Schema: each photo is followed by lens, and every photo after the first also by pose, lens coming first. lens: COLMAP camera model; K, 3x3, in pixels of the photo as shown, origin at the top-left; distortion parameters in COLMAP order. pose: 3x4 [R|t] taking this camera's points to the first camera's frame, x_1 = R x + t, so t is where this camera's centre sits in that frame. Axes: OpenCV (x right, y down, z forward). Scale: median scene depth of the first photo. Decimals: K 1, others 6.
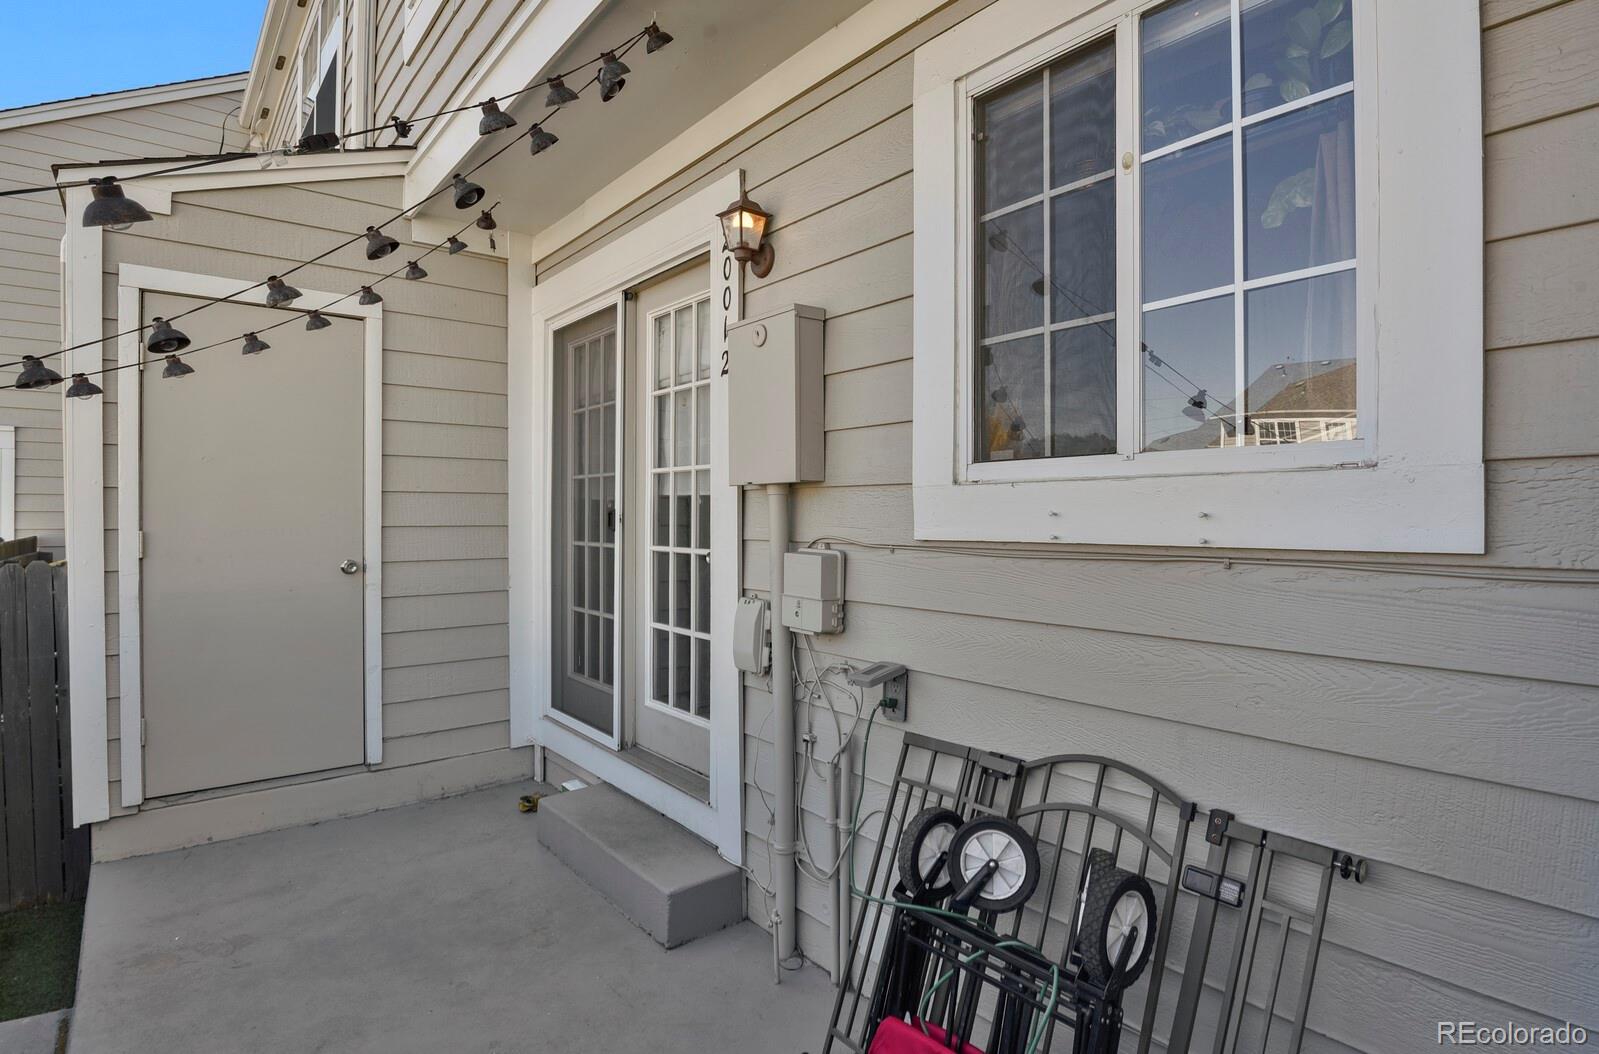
lens RADIAL K [[843.1, 0, 803.1], [0, 843.1, 522.7], [0, 0, 1]] dist [-0.002740, -0.001044]
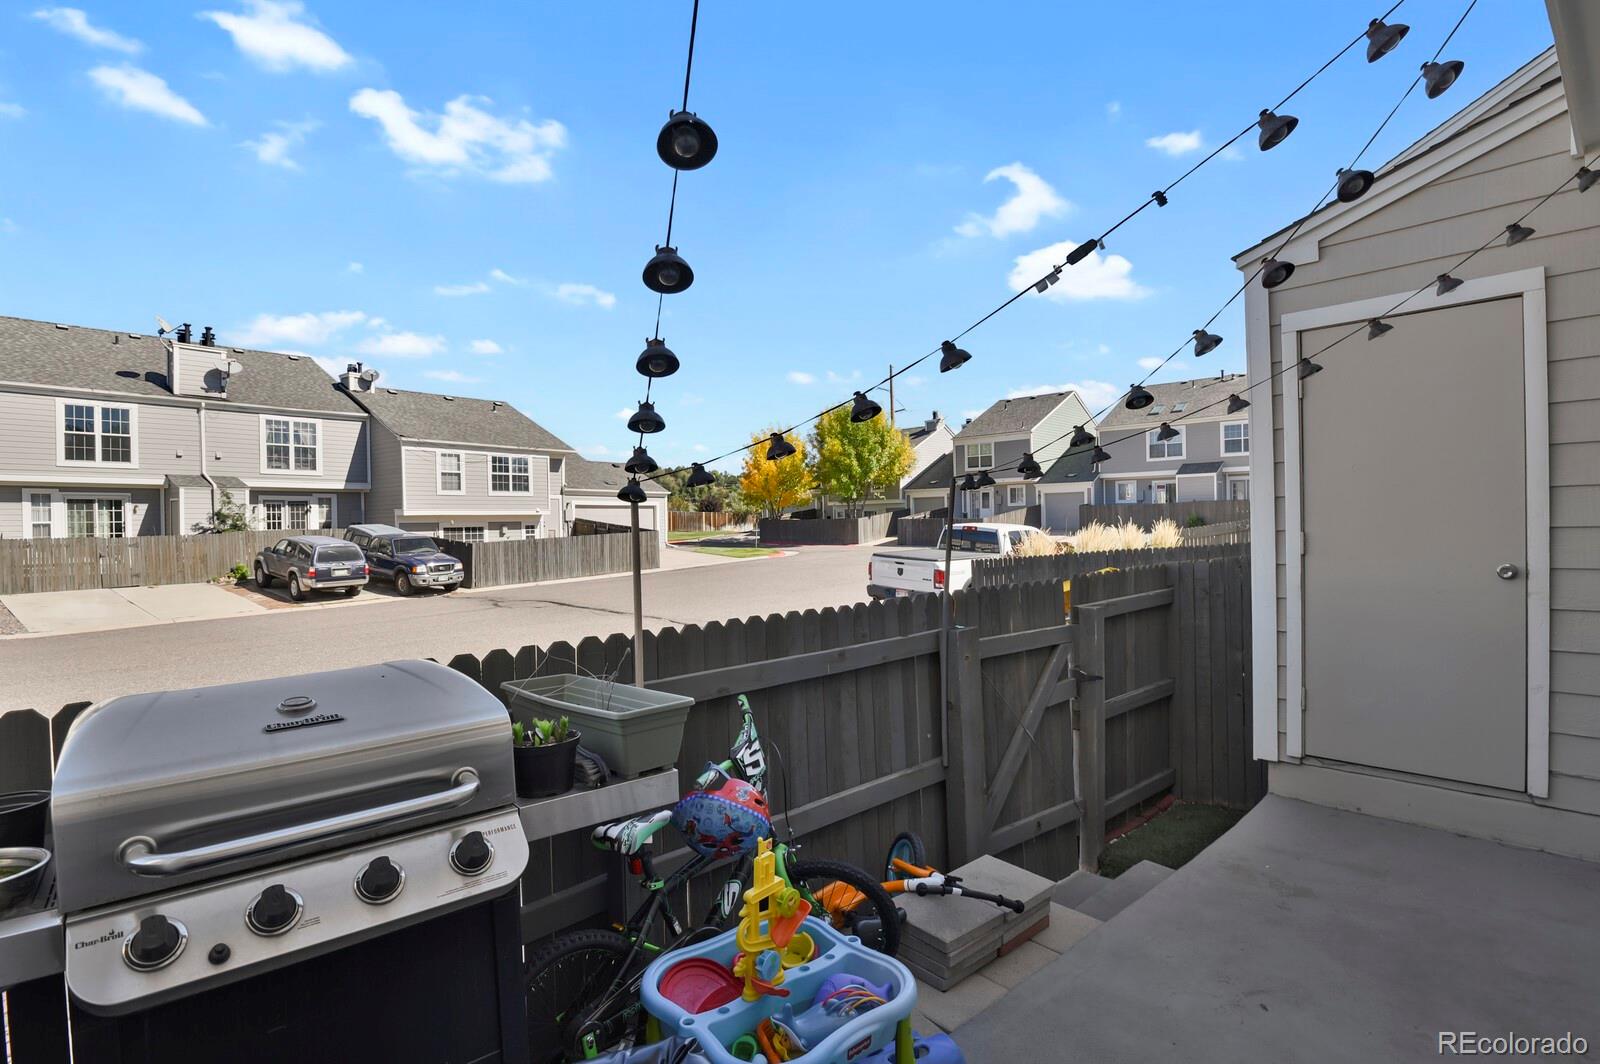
lens RADIAL K [[789.9, 0, 794.9], [0, 789.9, 531.9], [0, 0, 1]] dist [-0.028693, -0.000374]
pose [[0.062345, 0.007111, -0.998029, 0.272279], [0.012746, 0.999887, 0.007921, -0.008020], [0.997973, -0.013215, 0.062247, 0.201602]]
